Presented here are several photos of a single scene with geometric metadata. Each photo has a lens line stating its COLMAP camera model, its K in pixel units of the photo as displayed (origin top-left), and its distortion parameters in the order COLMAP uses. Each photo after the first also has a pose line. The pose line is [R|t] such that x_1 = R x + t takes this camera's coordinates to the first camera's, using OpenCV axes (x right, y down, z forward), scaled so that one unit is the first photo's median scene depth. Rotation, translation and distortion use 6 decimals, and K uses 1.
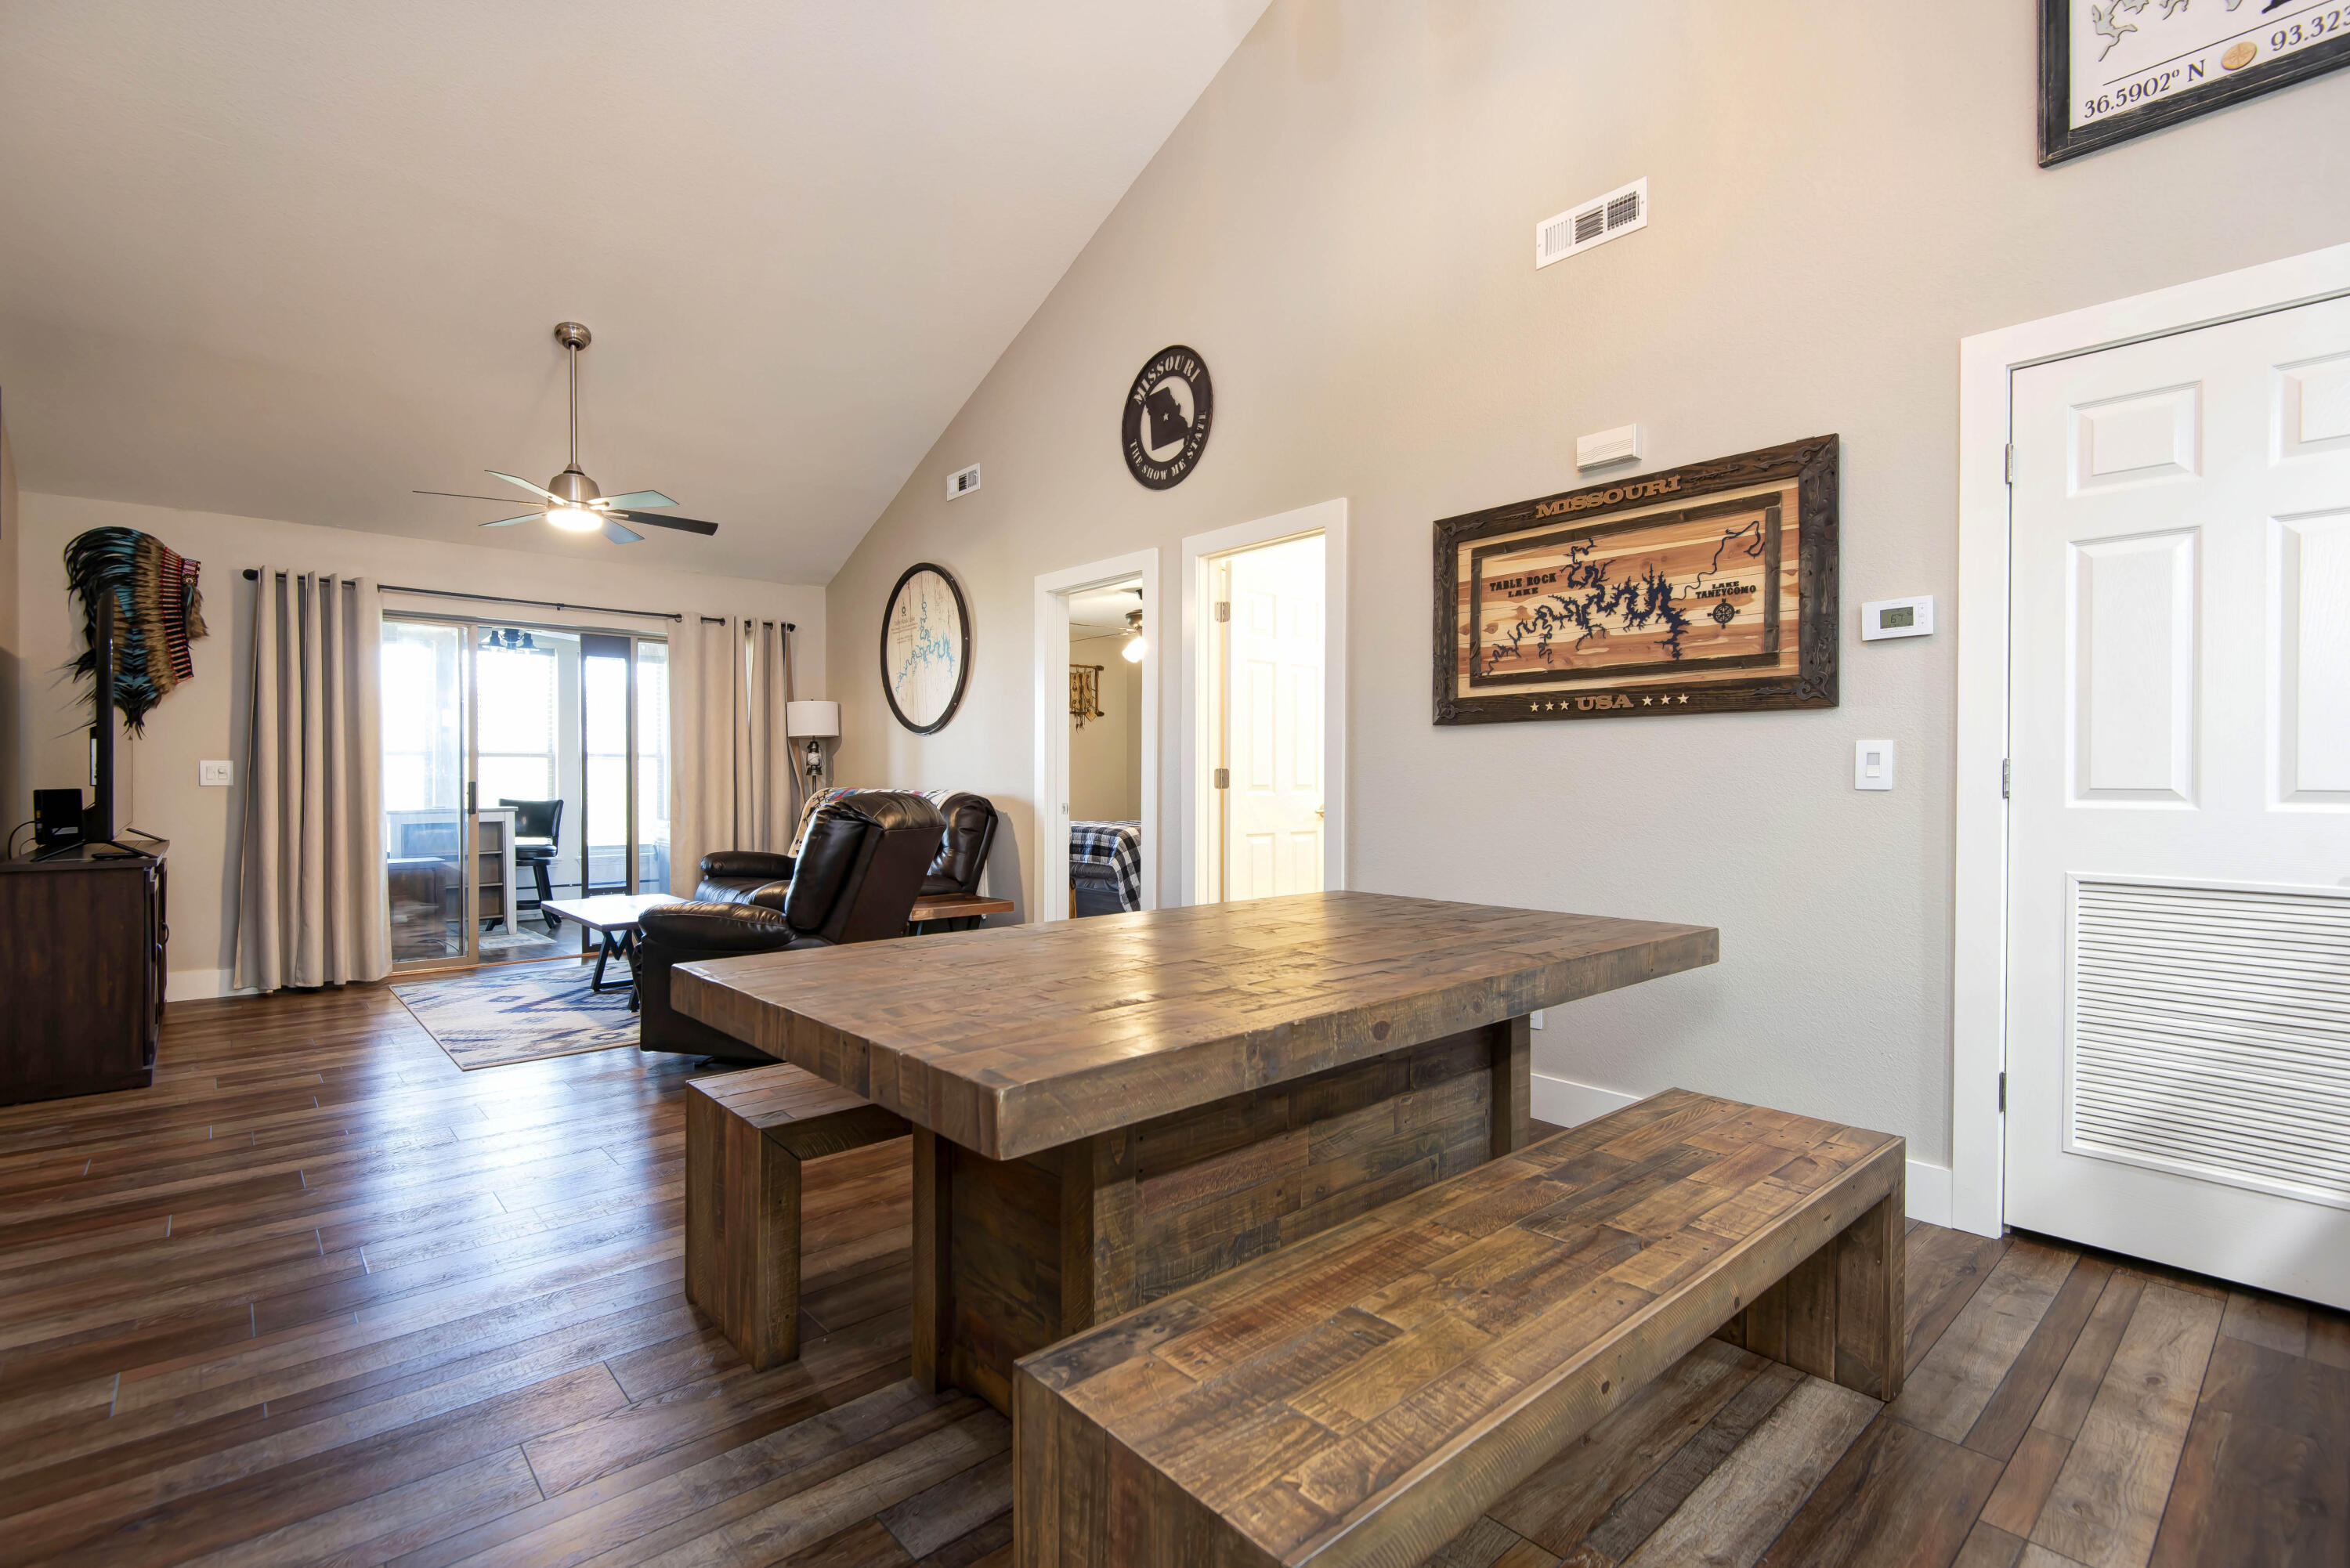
lens RADIAL K [[1065.0, 0, 1148.0], [0, 1065.0, 787.7], [0, 0, 1]] dist [-0.000114, -0.010039]
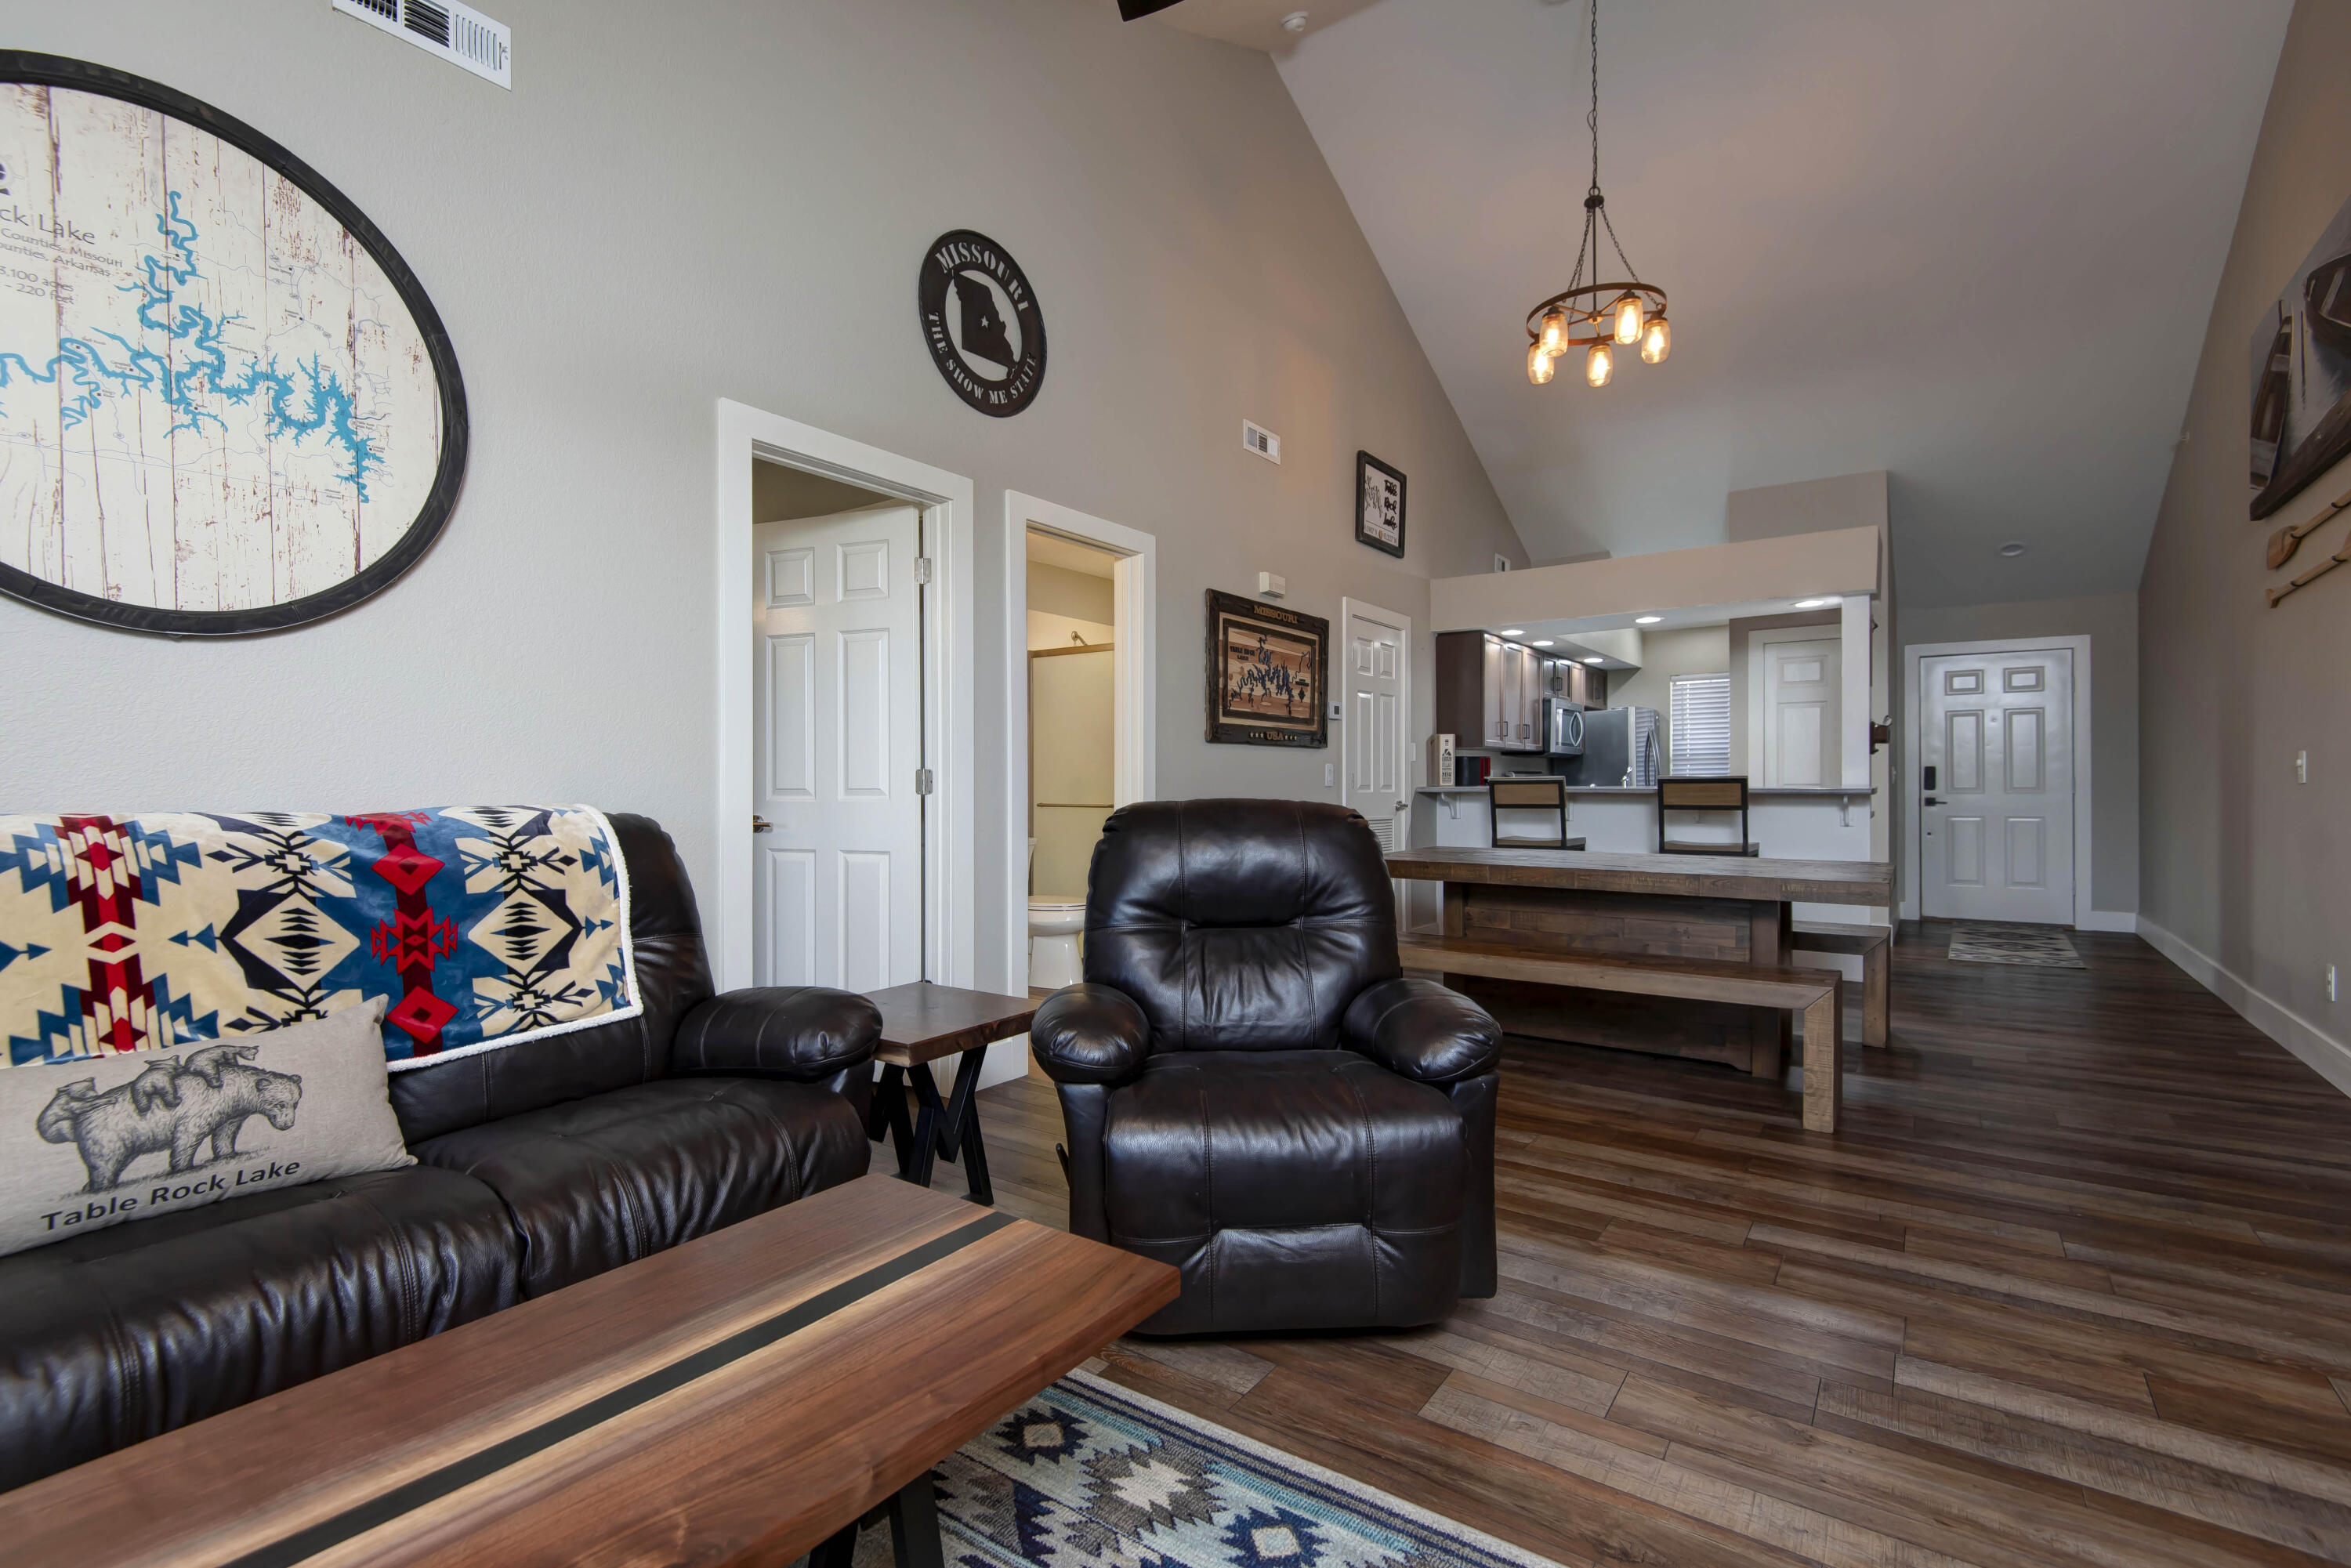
lens RADIAL K [[1065.5, 0, 1148.5], [0, 1065.5, 787.7], [0, 0, 1]] dist [-0.000114, -0.010039]
pose [[-0.230686, -0.002323, 0.973025, -0.775305], [0.009296, 0.999946, 0.004591, -0.005967], [-0.972984, 0.010105, -0.230652, 1.061631]]
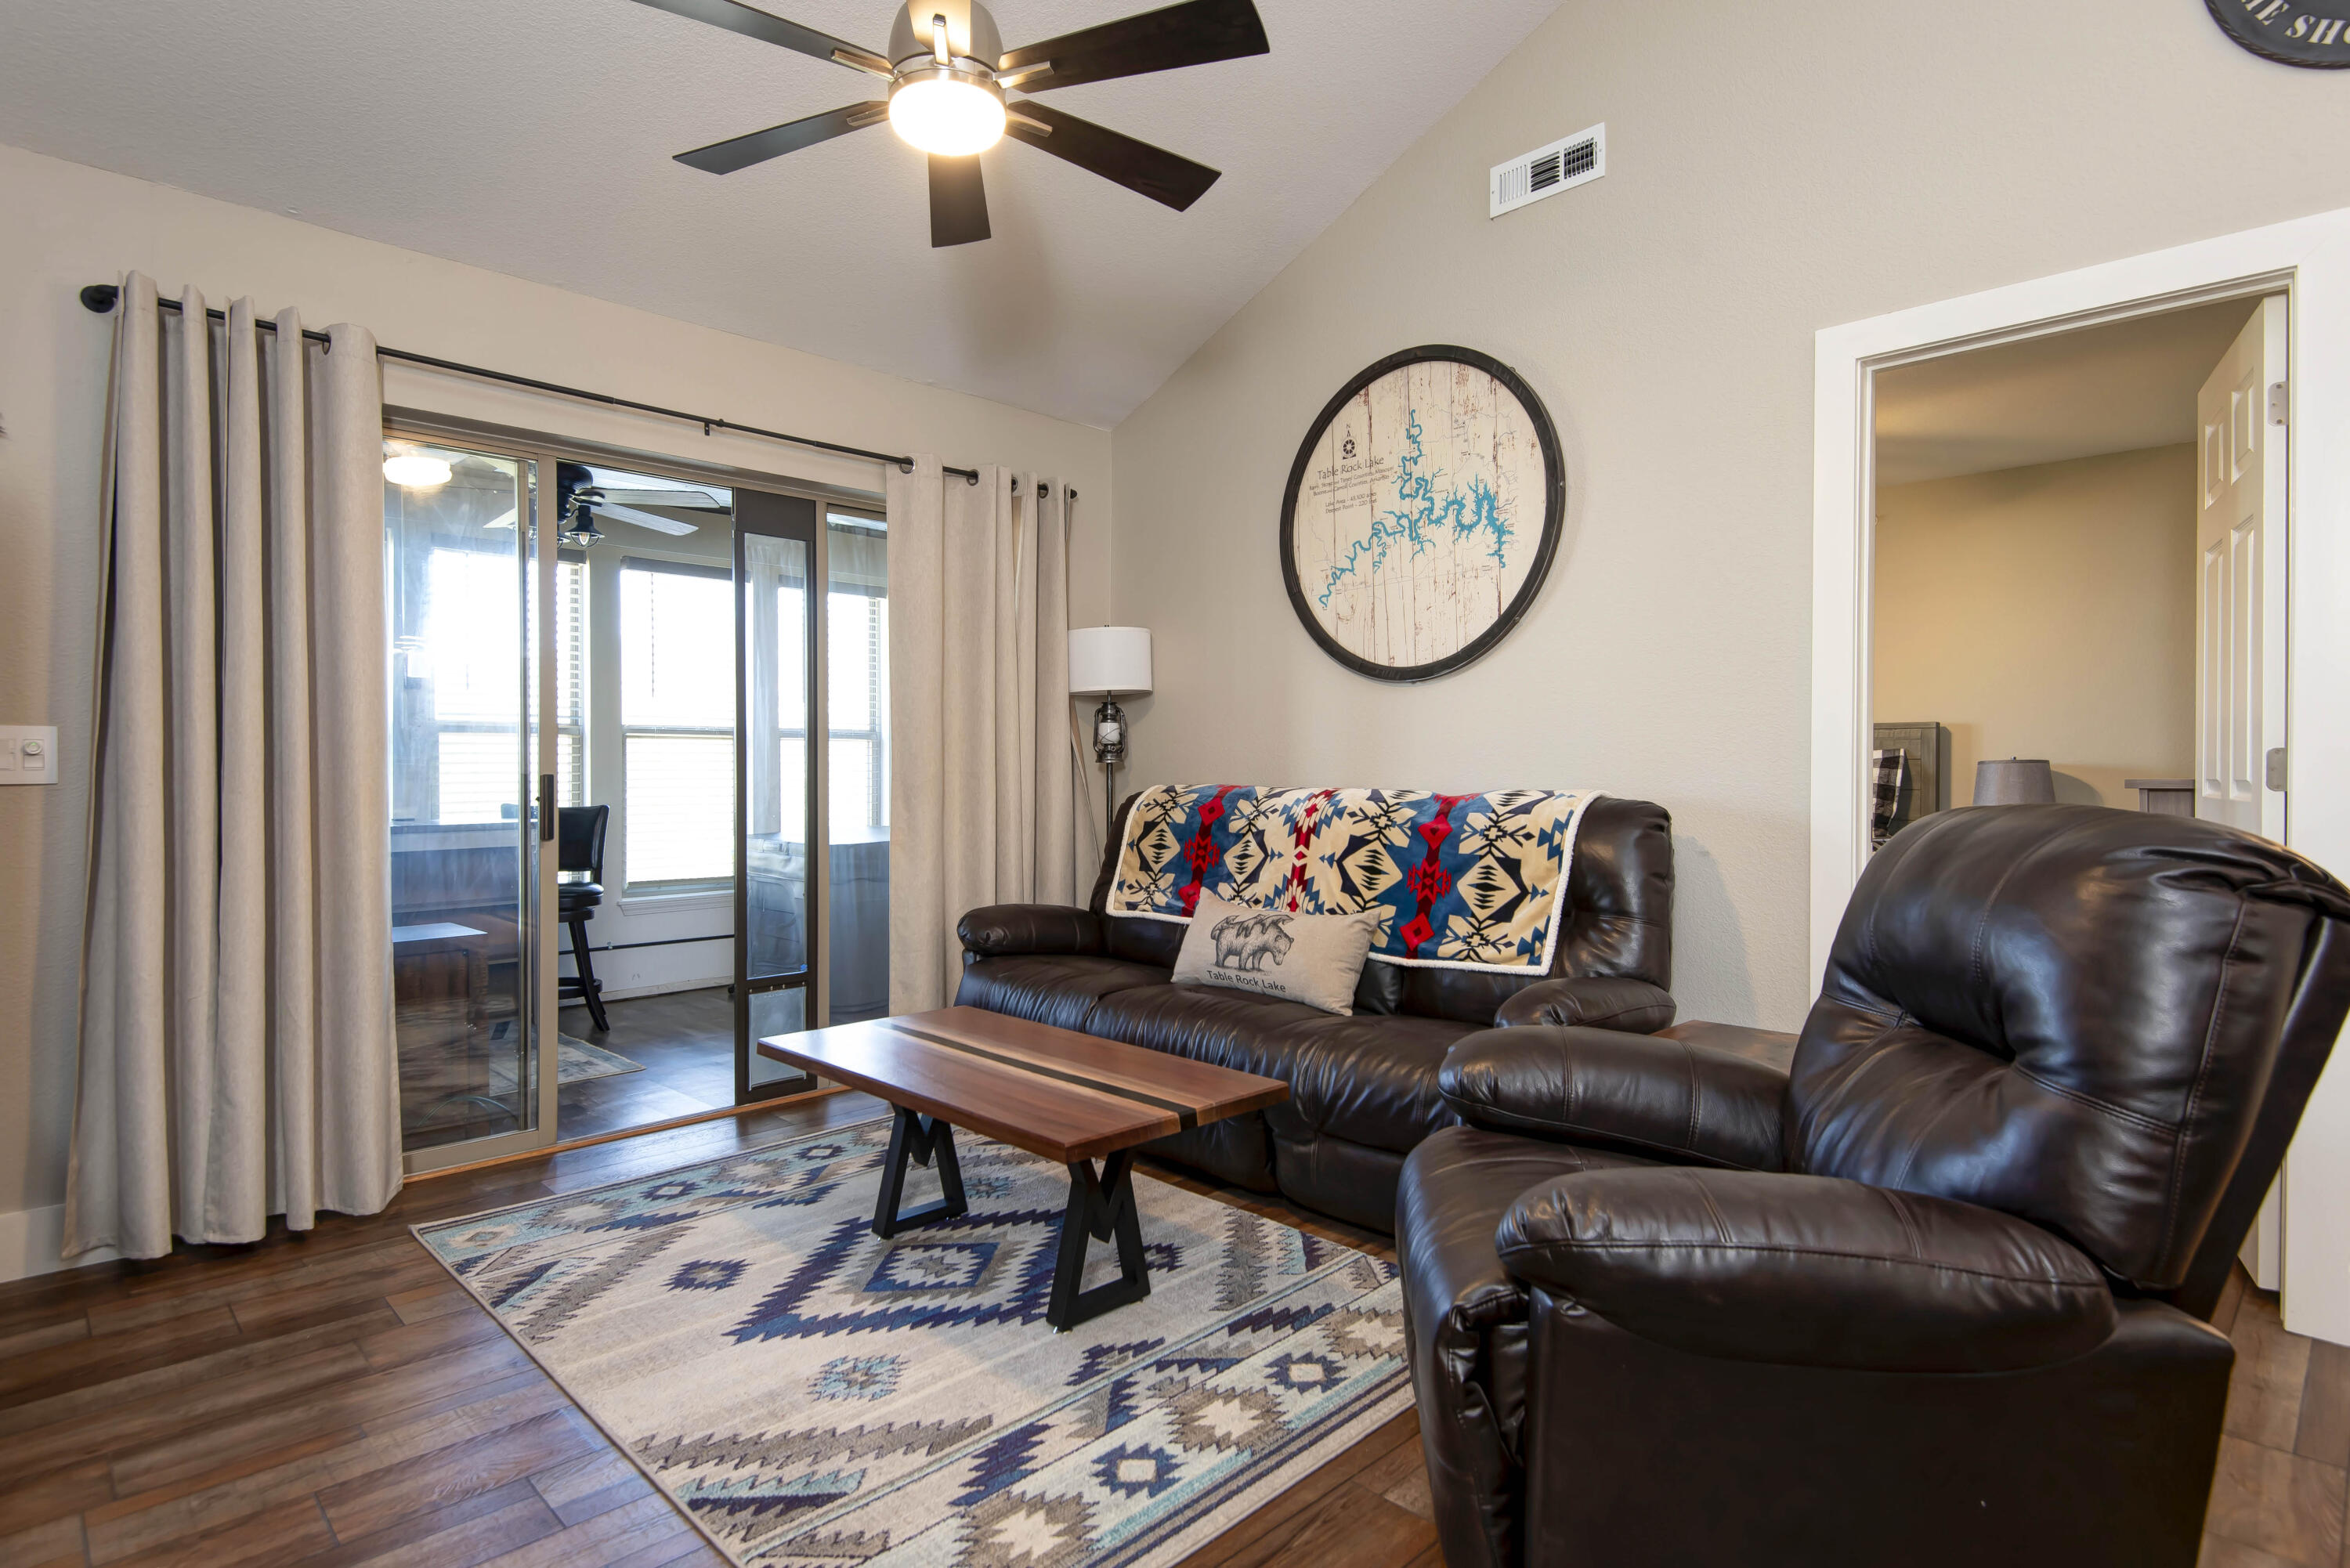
lens RADIAL K [[1245.1, 0, 1131.2], [0, 1245.1, 783.4], [0, 0, 1]] dist [-0.005192, -0.002694]
pose [[0.999900, 0.000180, 0.014162, -0.474760], [-0.000195, 0.999999, 0.001028, -0.002673], [-0.014162, -0.001030, 0.999899, 0.535443]]
